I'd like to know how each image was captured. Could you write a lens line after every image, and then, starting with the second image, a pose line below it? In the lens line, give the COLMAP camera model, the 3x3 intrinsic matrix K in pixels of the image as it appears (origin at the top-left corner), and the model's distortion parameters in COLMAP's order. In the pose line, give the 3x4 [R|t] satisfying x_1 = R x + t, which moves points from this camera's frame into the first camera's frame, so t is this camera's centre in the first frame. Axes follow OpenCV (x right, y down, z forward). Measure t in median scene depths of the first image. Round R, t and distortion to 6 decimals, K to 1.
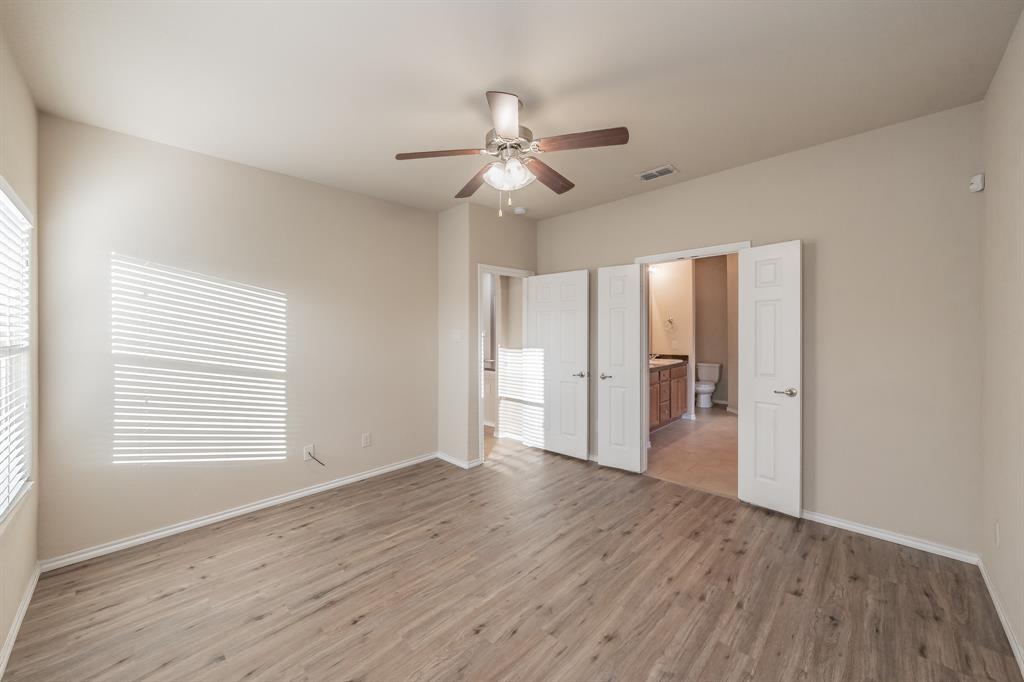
lens RADIAL K [[352.1, 0, 516.1], [0, 352.1, 332.4], [0, 0, 1]] dist [-0.000446, 0.000006]
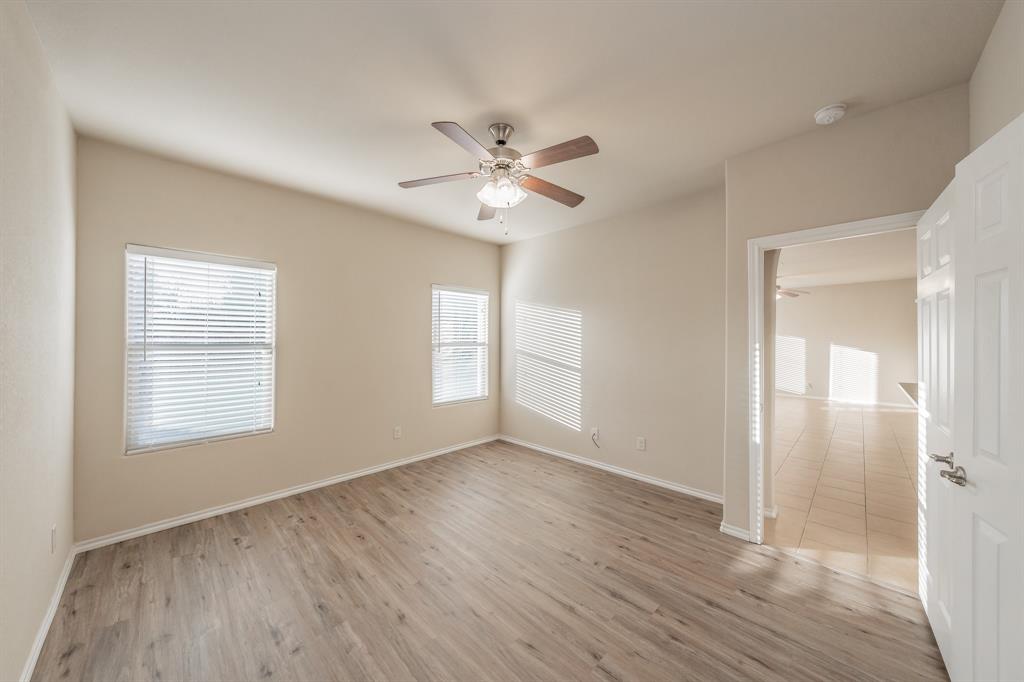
lens RADIAL K [[352.1, 0, 516.1], [0, 352.1, 332.4], [0, 0, 1]] dist [-0.000446, 0.000006]
pose [[0.047805, -0.005236, -0.998843, 0.852556], [-0.016592, 0.999844, -0.006035, -0.026001], [0.998719, 0.016861, 0.047711, 0.783256]]
